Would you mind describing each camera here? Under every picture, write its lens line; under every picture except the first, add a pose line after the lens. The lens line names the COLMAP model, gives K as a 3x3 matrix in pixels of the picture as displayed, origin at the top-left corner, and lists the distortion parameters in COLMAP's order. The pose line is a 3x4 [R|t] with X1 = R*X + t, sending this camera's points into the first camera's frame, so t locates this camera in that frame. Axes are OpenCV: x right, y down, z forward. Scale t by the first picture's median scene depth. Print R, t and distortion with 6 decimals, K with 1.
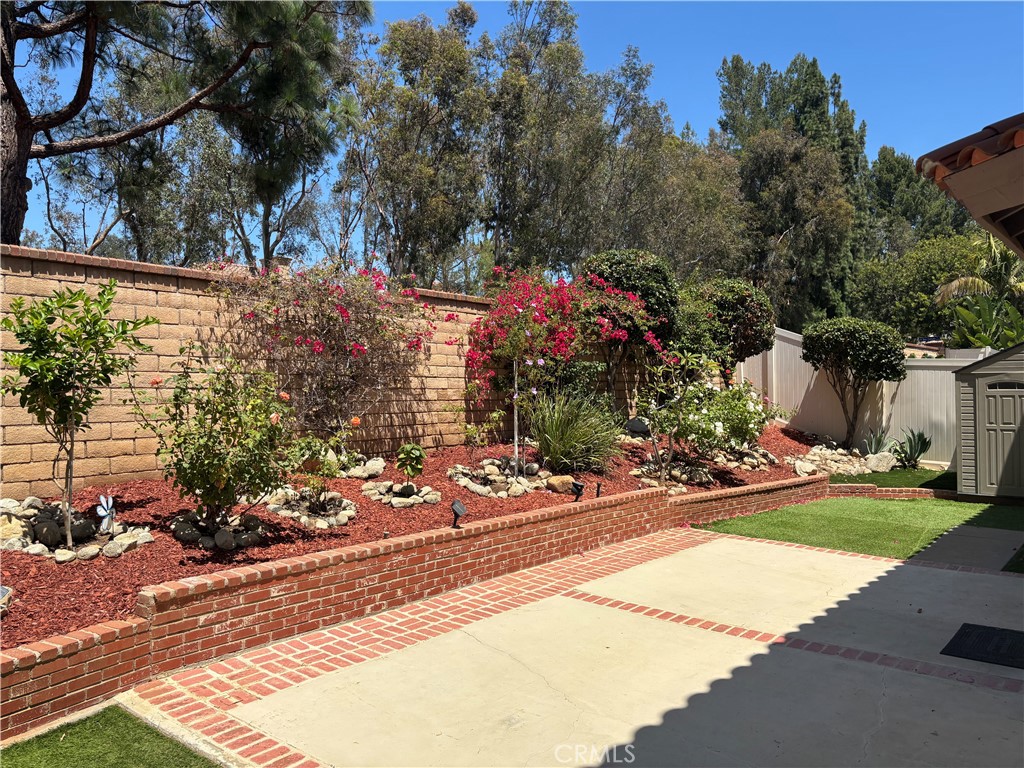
lens RADIAL K [[763.9, 0, 517.8], [0, 763.9, 382.5], [0, 0, 1]] dist [-0.002238, -0.014147]
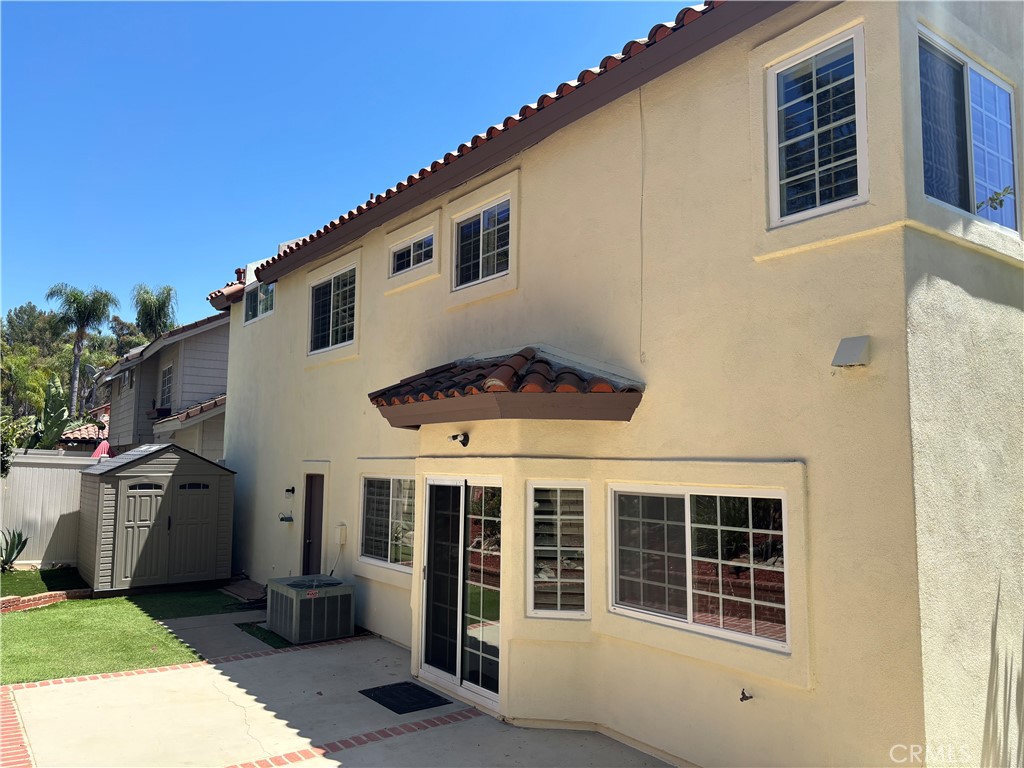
lens RADIAL K [[763.9, 0, 517.8], [0, 763.9, 379.5], [0, 0, 1]] dist [-0.002238, -0.014147]
pose [[0.215807, 0.101898, 0.971105, -0.422716], [-0.016257, 0.994777, -0.100769, -0.058680], [-0.976301, 0.005959, 0.216336, 0.256414]]
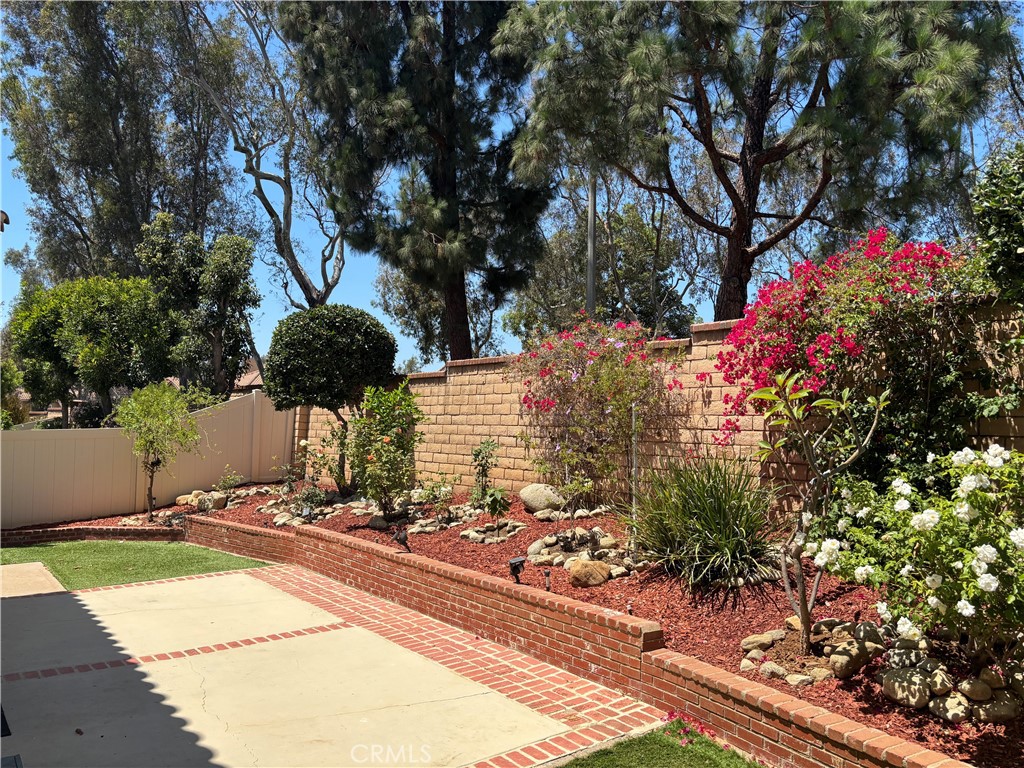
lens RADIAL K [[763.9, 0, 513.4], [0, 763.9, 384.3], [0, 0, 1]] dist [-0.002238, -0.014147]
pose [[-0.204646, -0.056717, -0.977192, 0.755747], [-0.009762, 0.998388, -0.055903, -0.007712], [0.978787, -0.001901, -0.204870, 0.995109]]
